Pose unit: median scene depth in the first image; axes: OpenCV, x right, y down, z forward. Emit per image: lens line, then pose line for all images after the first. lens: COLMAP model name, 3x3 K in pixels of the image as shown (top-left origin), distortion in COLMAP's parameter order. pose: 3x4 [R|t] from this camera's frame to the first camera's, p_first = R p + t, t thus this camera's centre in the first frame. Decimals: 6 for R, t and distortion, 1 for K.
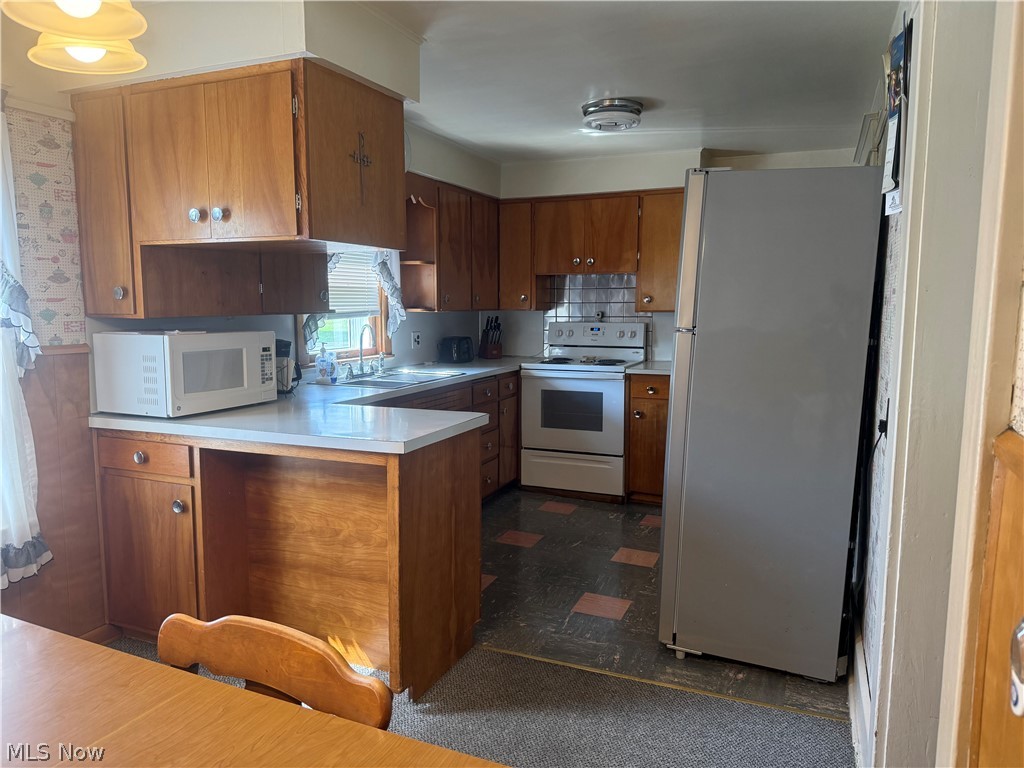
lens RADIAL K [[714.6, 0, 512.0], [0, 714.6, 384.0], [0, 0, 1]] dist [0.090211, -0.149574]
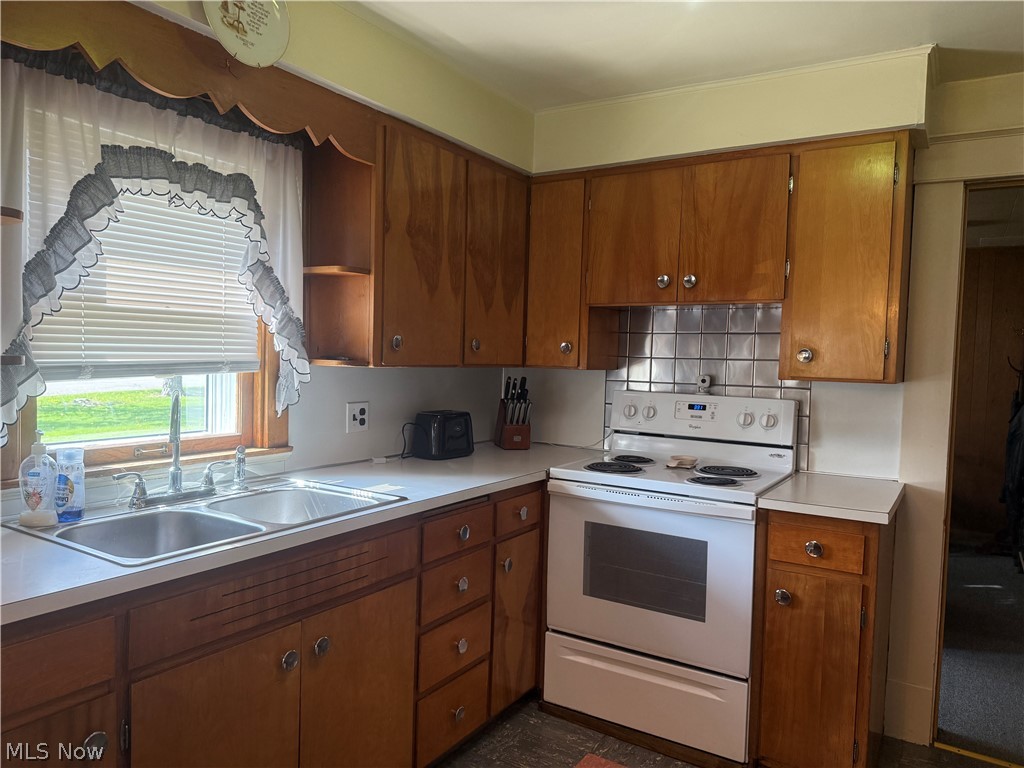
lens RADIAL K [[714.6, 0, 512.0], [0, 714.6, 384.0], [0, 0, 1]] dist [0.090211, -0.149574]
pose [[0.987179, 0.033517, -0.156056, 0.066397], [-0.045175, 0.996398, -0.071764, -0.052142], [0.153089, 0.077894, 0.985138, 0.472406]]
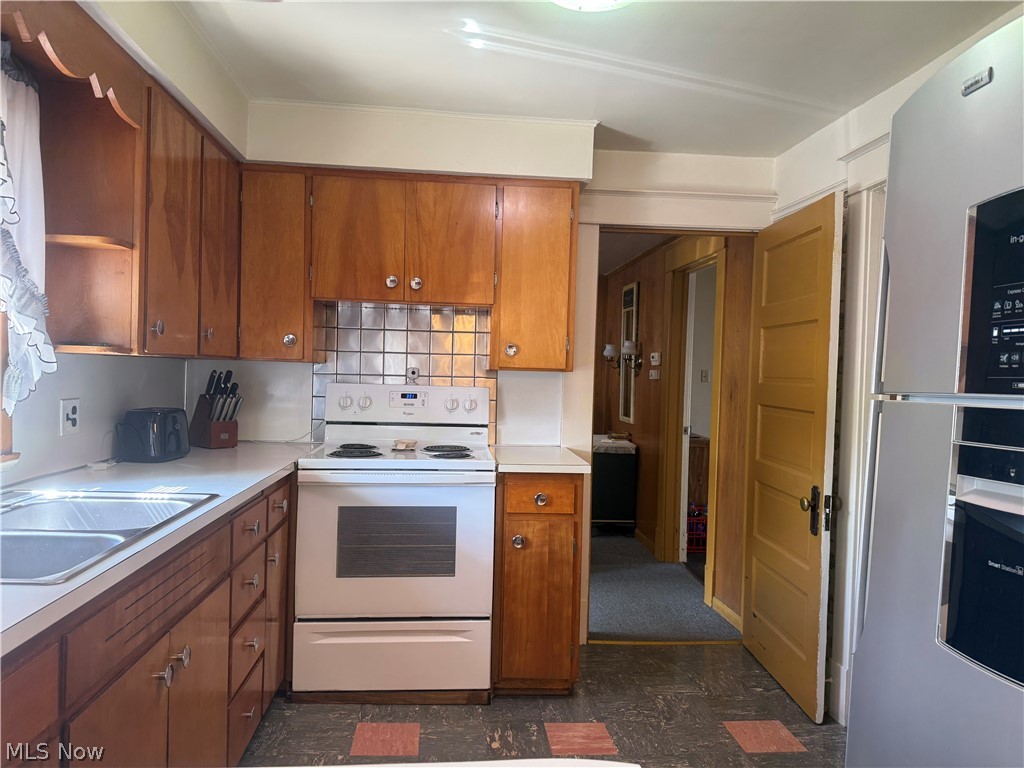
lens RADIAL K [[714.6, 0, 512.0], [0, 714.6, 384.0], [0, 0, 1]] dist [0.090211, -0.149574]
pose [[0.880539, 0.016200, 0.473698, -0.103132], [0.027012, 0.996076, -0.084277, -0.035347], [-0.473204, 0.087005, 0.876646, 0.454700]]
